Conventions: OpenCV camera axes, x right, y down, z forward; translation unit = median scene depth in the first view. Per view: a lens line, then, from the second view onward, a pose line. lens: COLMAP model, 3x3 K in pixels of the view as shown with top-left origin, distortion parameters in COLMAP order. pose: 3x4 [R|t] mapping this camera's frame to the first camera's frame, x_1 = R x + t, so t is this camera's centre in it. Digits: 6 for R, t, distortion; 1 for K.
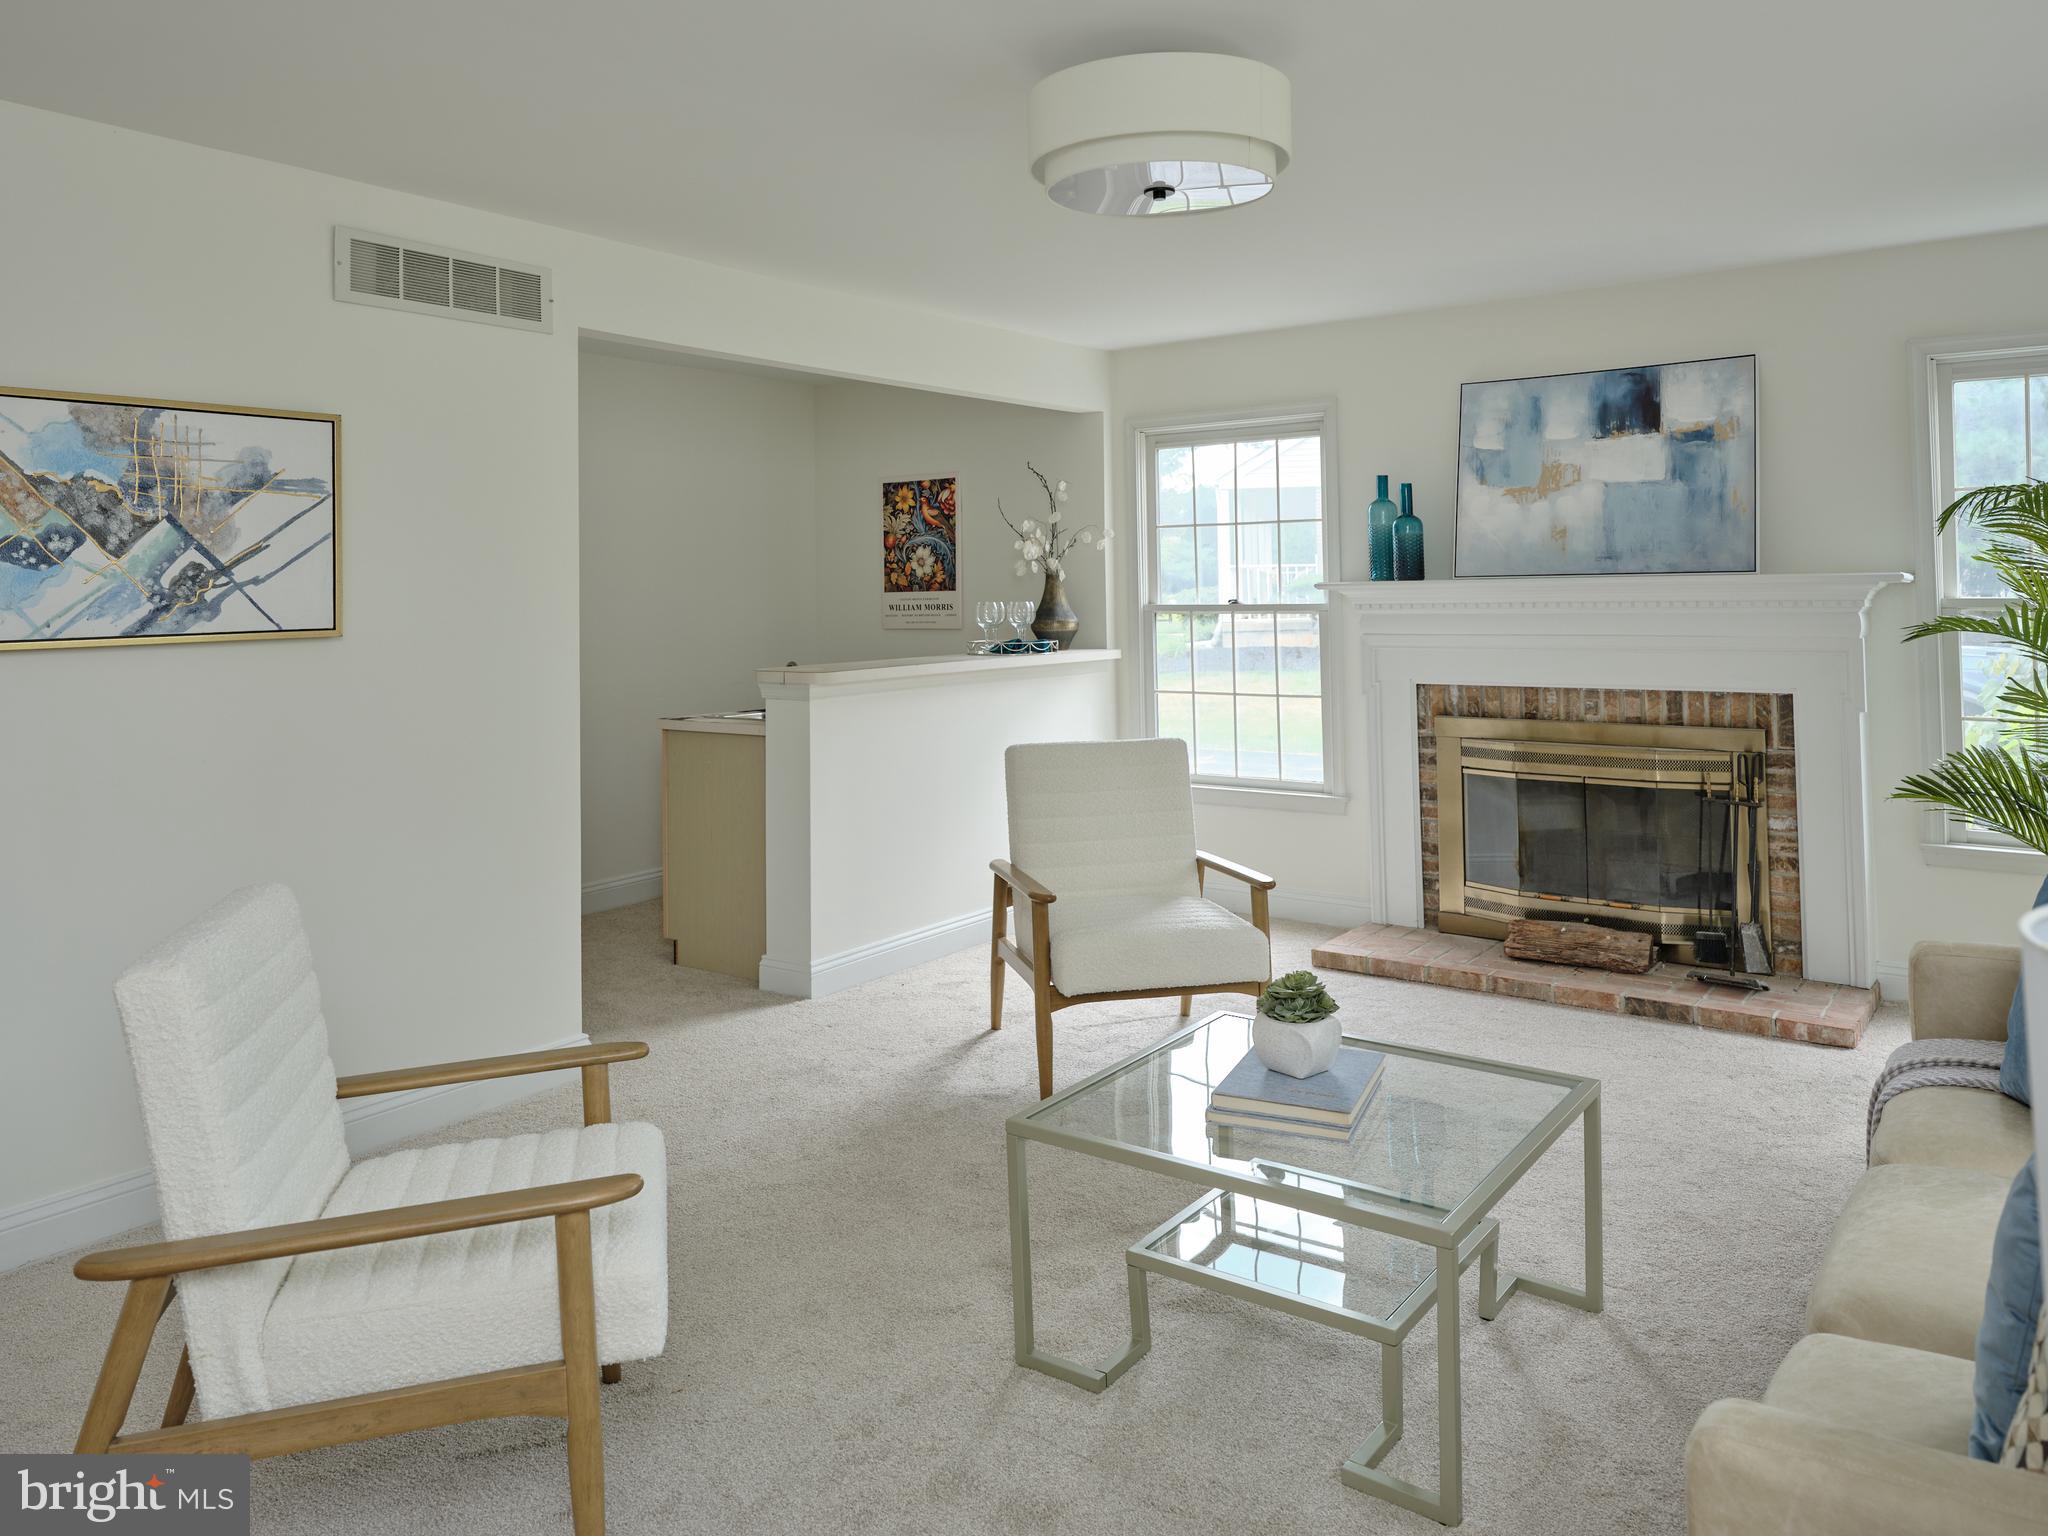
lens RADIAL K [[1466.2, 0, 1003.0], [0, 1466.2, 552.6], [0, 0, 1]] dist [0.026104, -0.014876]
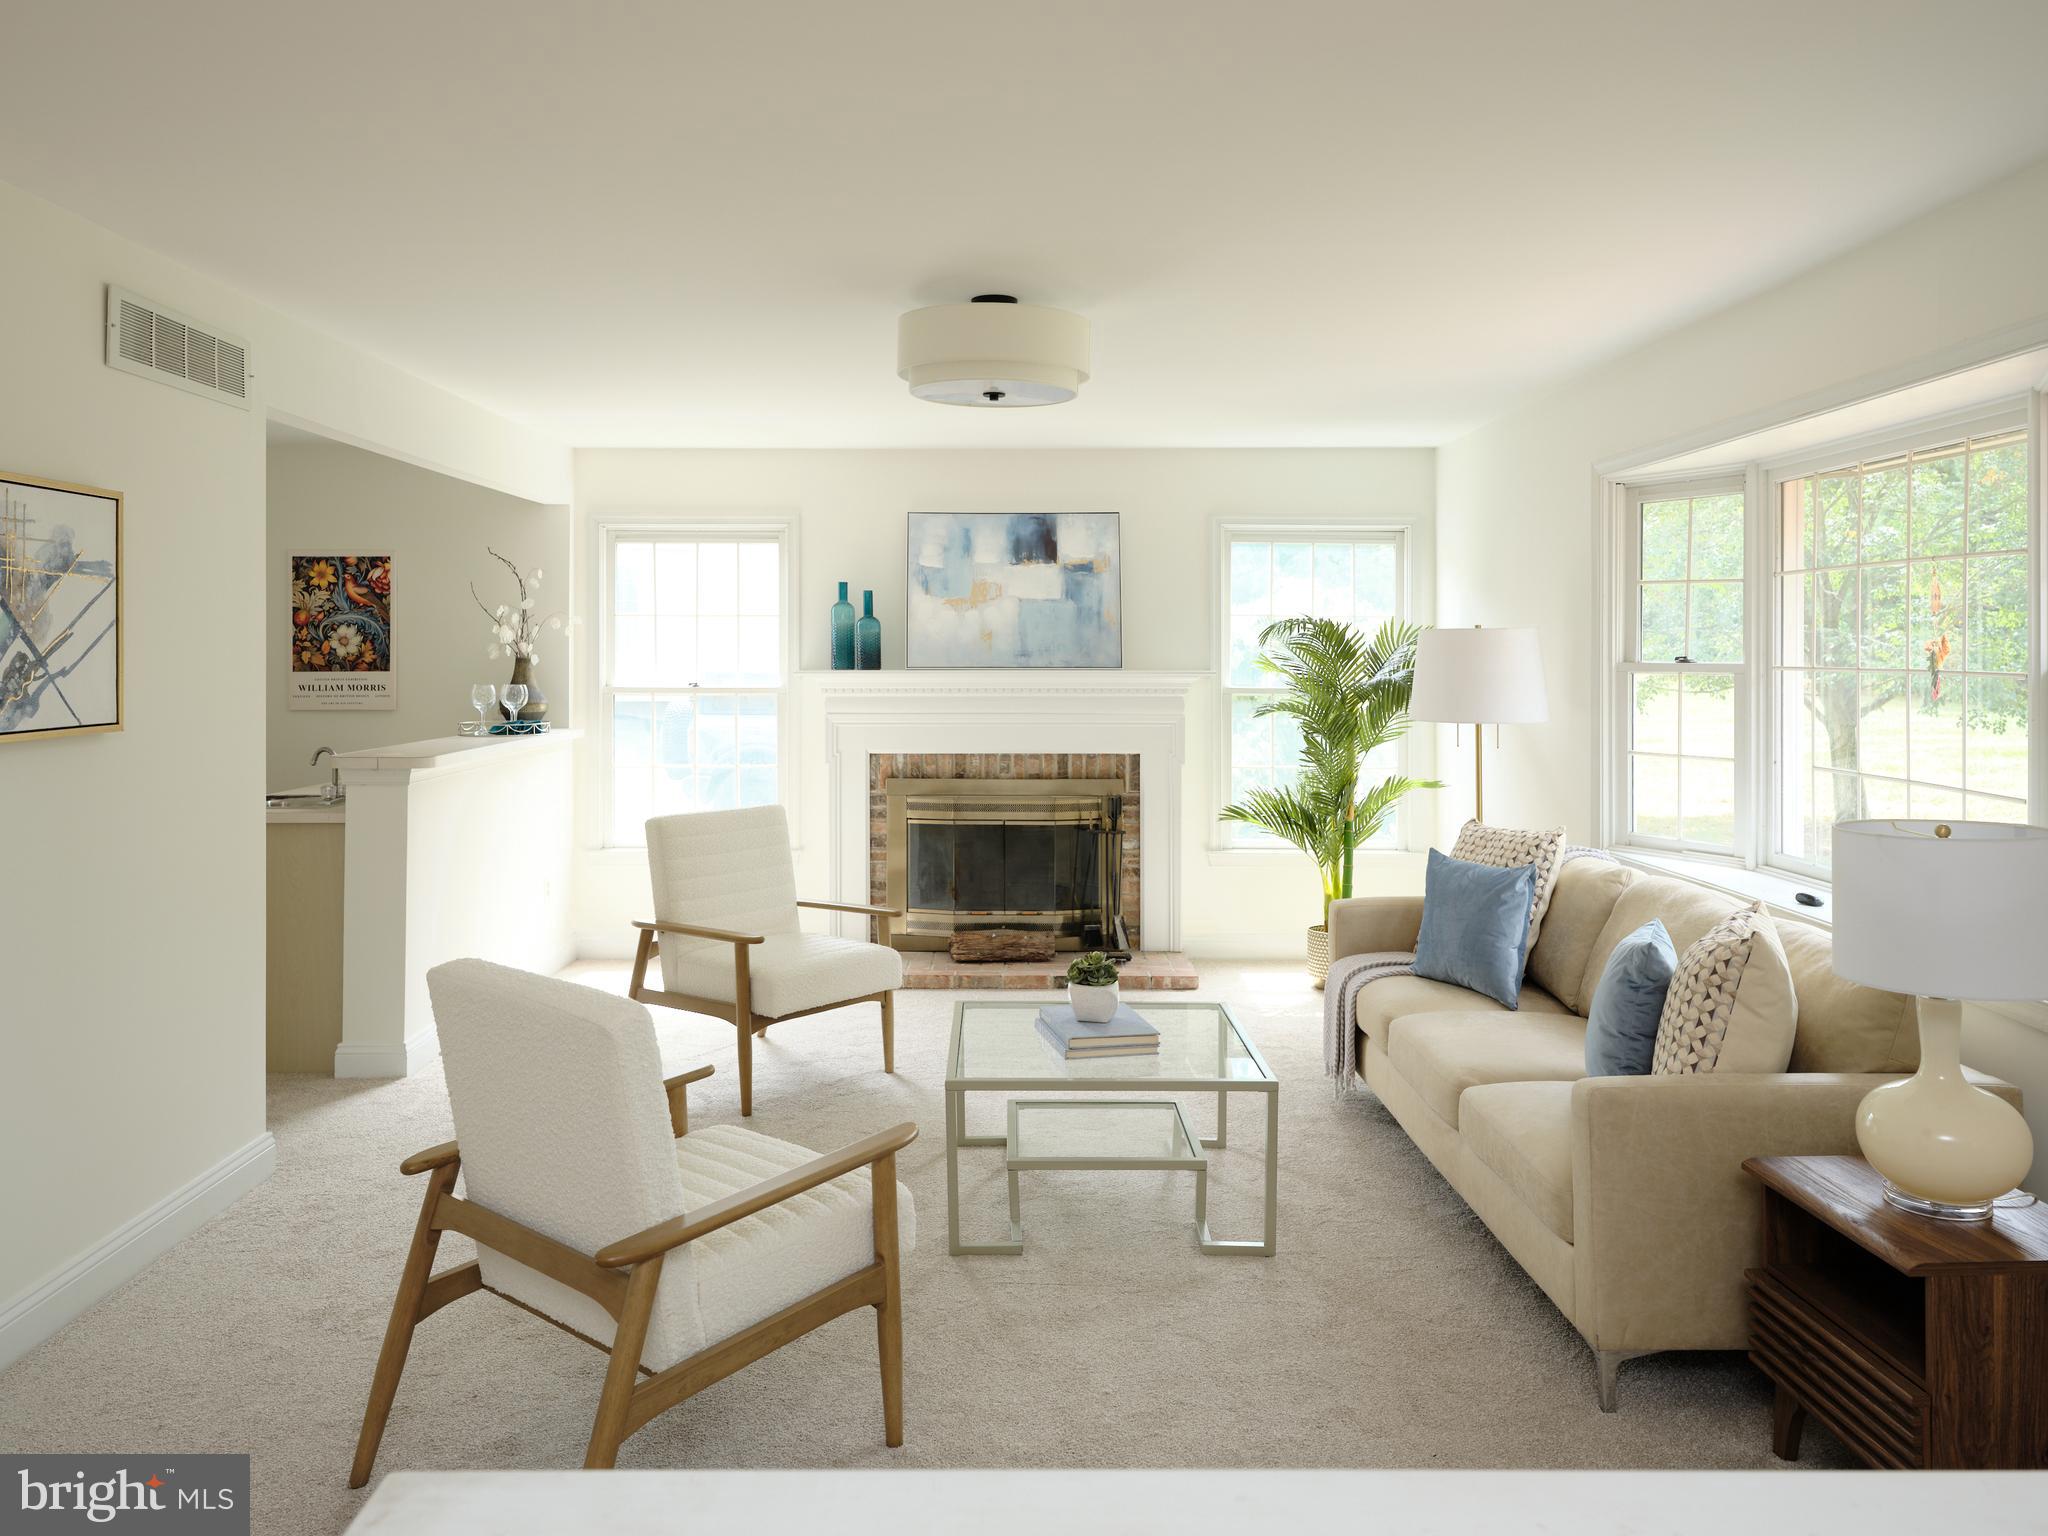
lens RADIAL K [[1466.2, 0, 1000.5], [0, 1466.2, 665.2], [0, 0, 1]] dist [0.026104, -0.014876]
pose [[0.803266, 0.011169, 0.595515, -0.396370], [-0.029202, 0.999360, 0.020646, -0.014329], [-0.594904, -0.033975, 0.803079, -0.054543]]
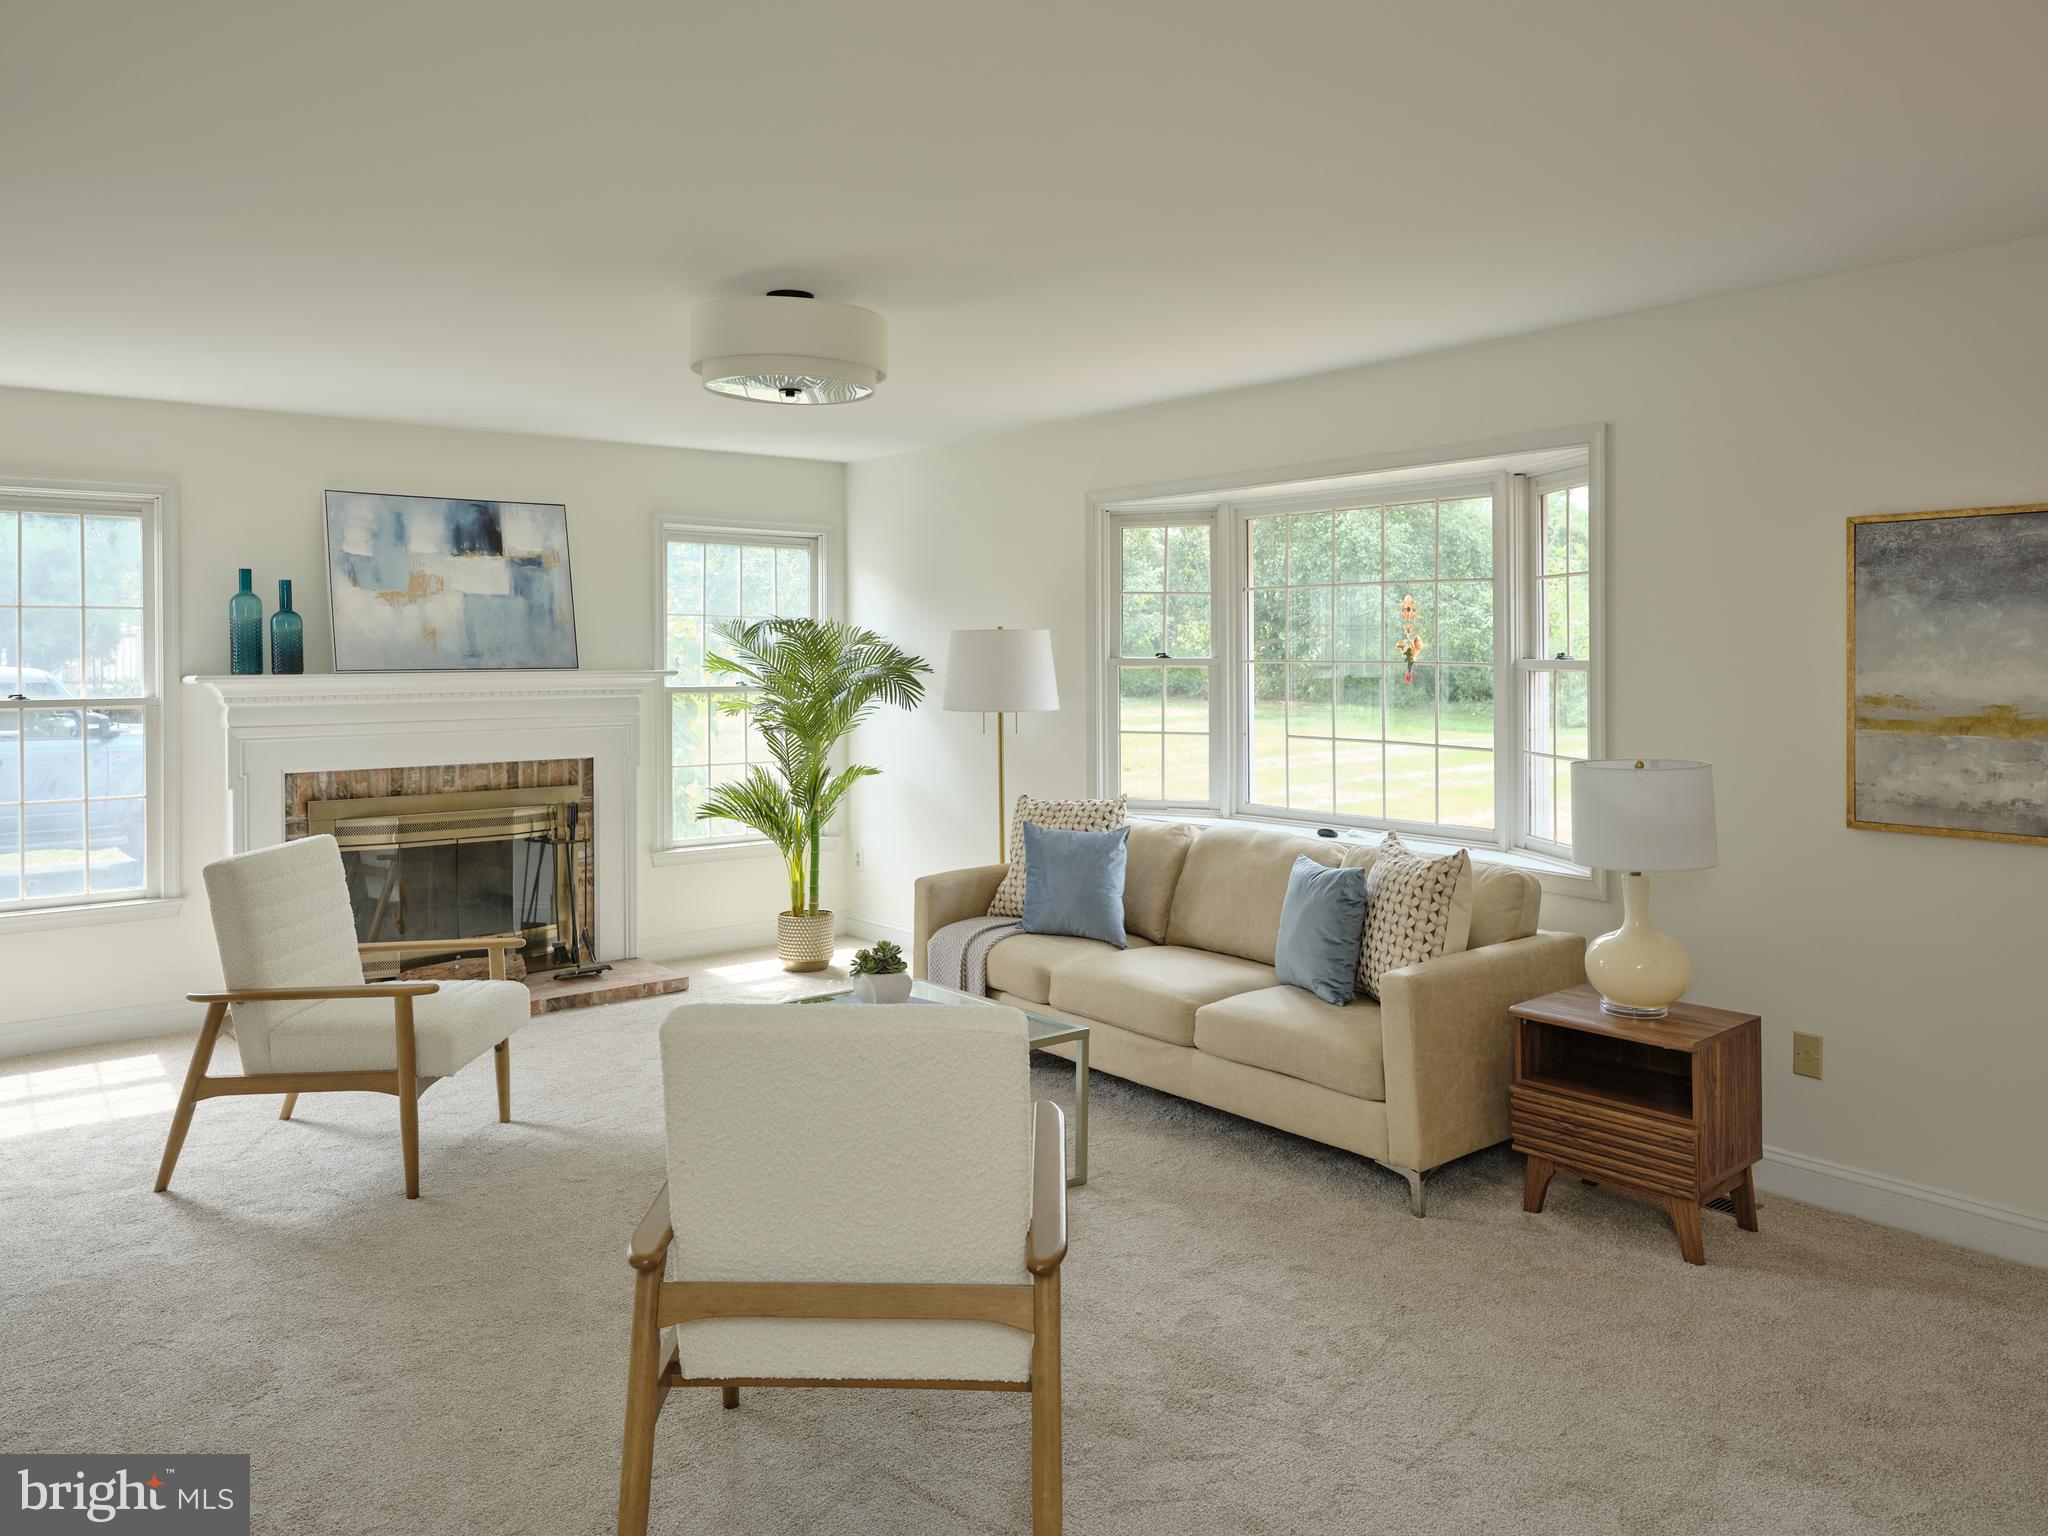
lens RADIAL K [[1466.2, 0, 1009.5], [0, 1466.2, 662.6], [0, 0, 1]] dist [0.026104, -0.014876]
pose [[0.255063, 0.007069, 0.966899, -0.648832], [-0.025872, 0.999665, -0.000484, -0.001833], [-0.966578, -0.024892, 0.255161, 0.263342]]
